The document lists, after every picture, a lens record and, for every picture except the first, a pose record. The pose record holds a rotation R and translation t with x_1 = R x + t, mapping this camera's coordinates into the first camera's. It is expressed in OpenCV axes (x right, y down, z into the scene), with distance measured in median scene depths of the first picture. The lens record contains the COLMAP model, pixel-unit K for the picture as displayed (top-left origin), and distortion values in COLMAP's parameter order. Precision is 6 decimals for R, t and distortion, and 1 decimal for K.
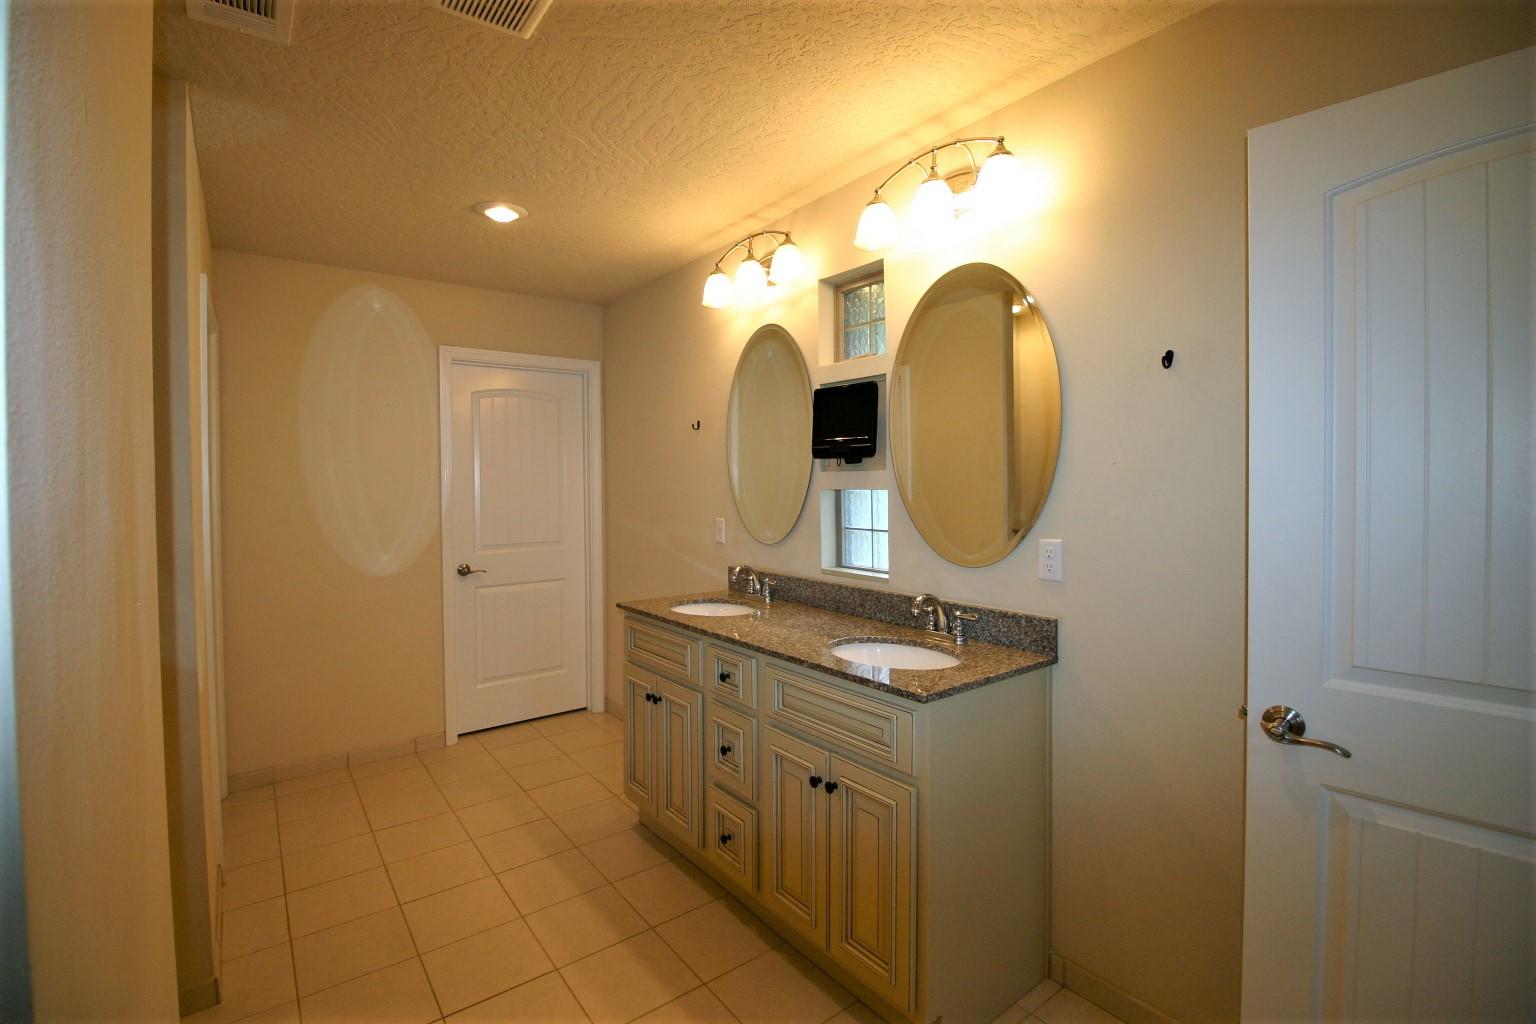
lens RADIAL K [[696.1, 0, 762.2], [0, 696.1, 491.8], [0, 0, 1]] dist [-0.007752, -0.008634]
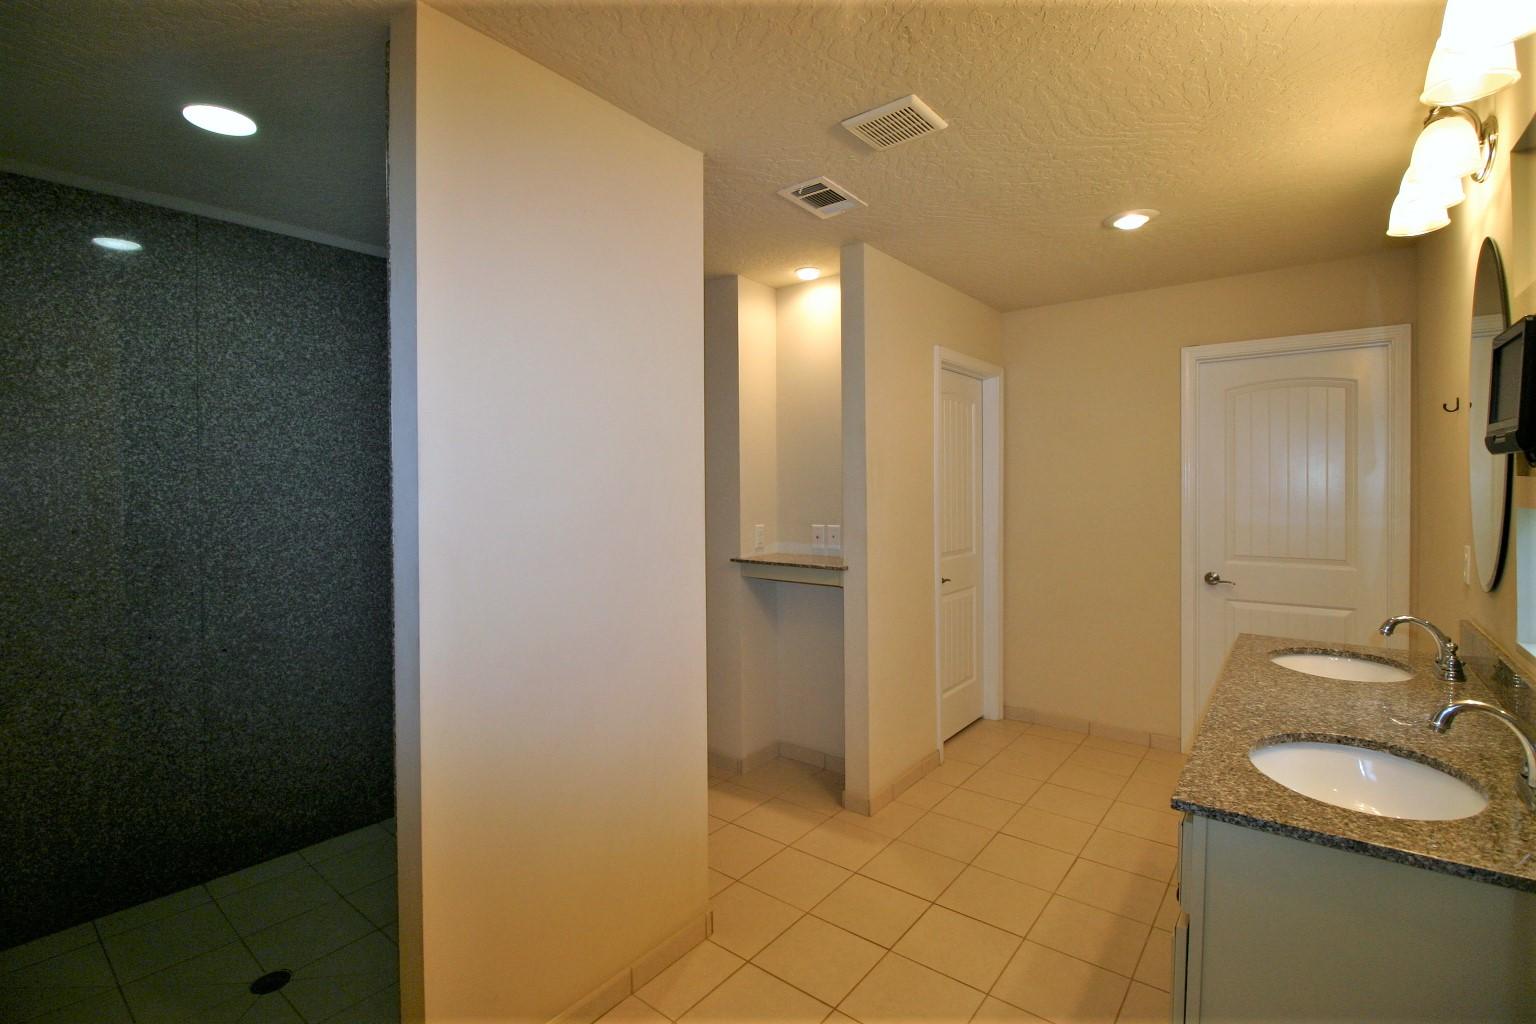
lens RADIAL K [[696.1, 0, 762.2], [0, 696.1, 491.8], [0, 0, 1]] dist [-0.007752, -0.008634]
pose [[0.247312, 0.011035, -0.968873, 0.465513], [-0.006880, 0.999930, 0.009633, -0.016428], [0.968912, 0.004283, 0.247370, 0.231791]]
